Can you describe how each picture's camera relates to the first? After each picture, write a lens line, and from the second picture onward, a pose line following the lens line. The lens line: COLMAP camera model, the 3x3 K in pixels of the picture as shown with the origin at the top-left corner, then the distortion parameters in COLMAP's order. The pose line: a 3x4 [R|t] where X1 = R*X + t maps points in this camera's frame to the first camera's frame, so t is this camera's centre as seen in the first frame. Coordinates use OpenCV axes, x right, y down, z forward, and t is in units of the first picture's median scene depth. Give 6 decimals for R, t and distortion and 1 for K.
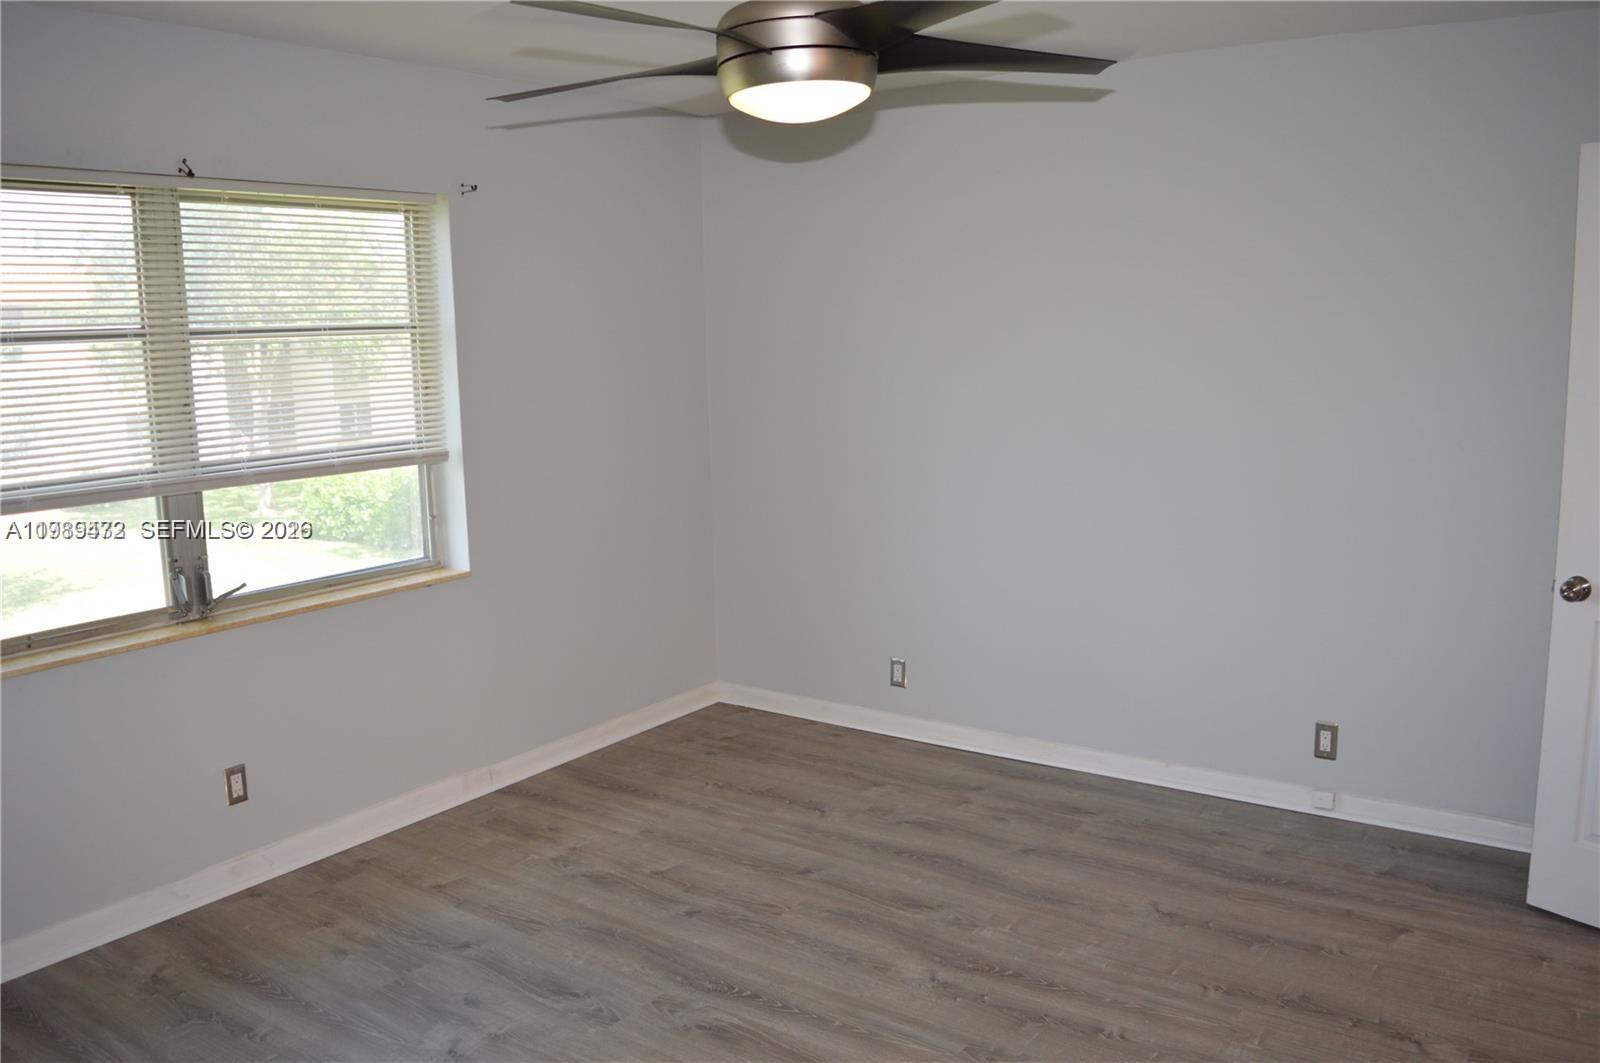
lens RADIAL K [[1296.7, 0, 800.0], [0, 1296.7, 531.5], [0, 0, 1]] dist [-0.078592, 0.005624]
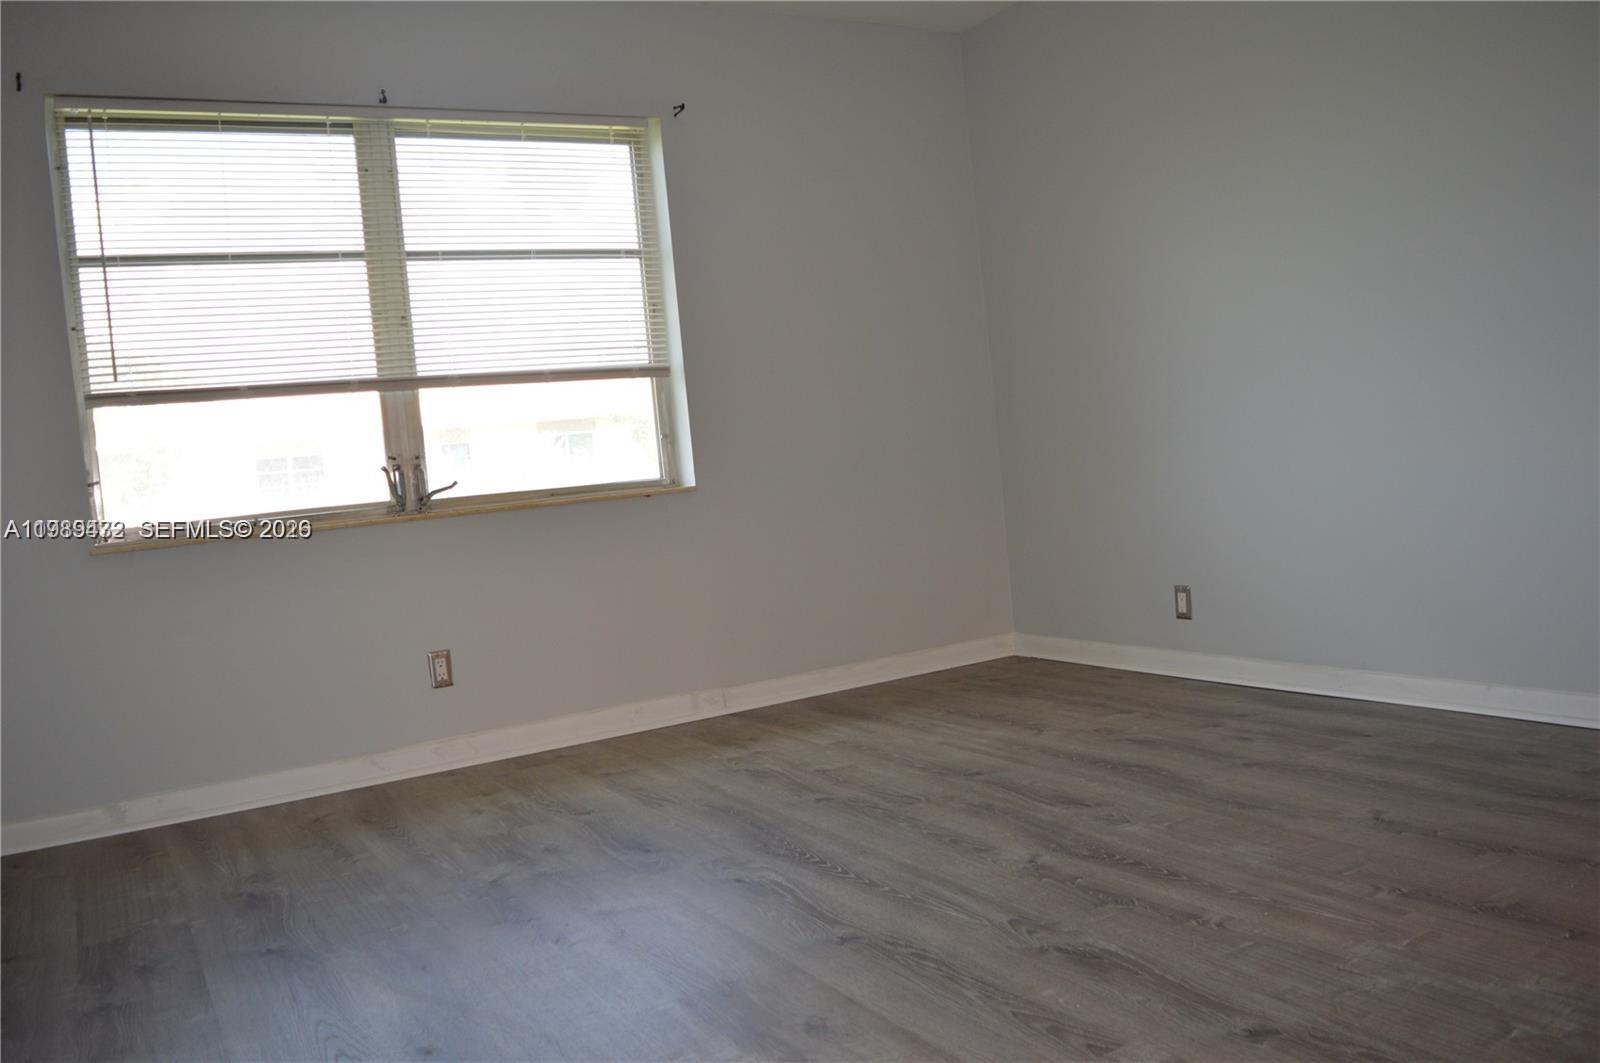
lens RADIAL K [[1296.7, 0, 800.0], [0, 1296.7, 531.5], [0, 0, 1]] dist [-0.078592, 0.005624]
pose [[0.905811, -0.044932, -0.421294, 0.290387], [0.010856, 0.996496, -0.082939, 0.182270], [0.423544, 0.070553, 0.903124, 0.157969]]
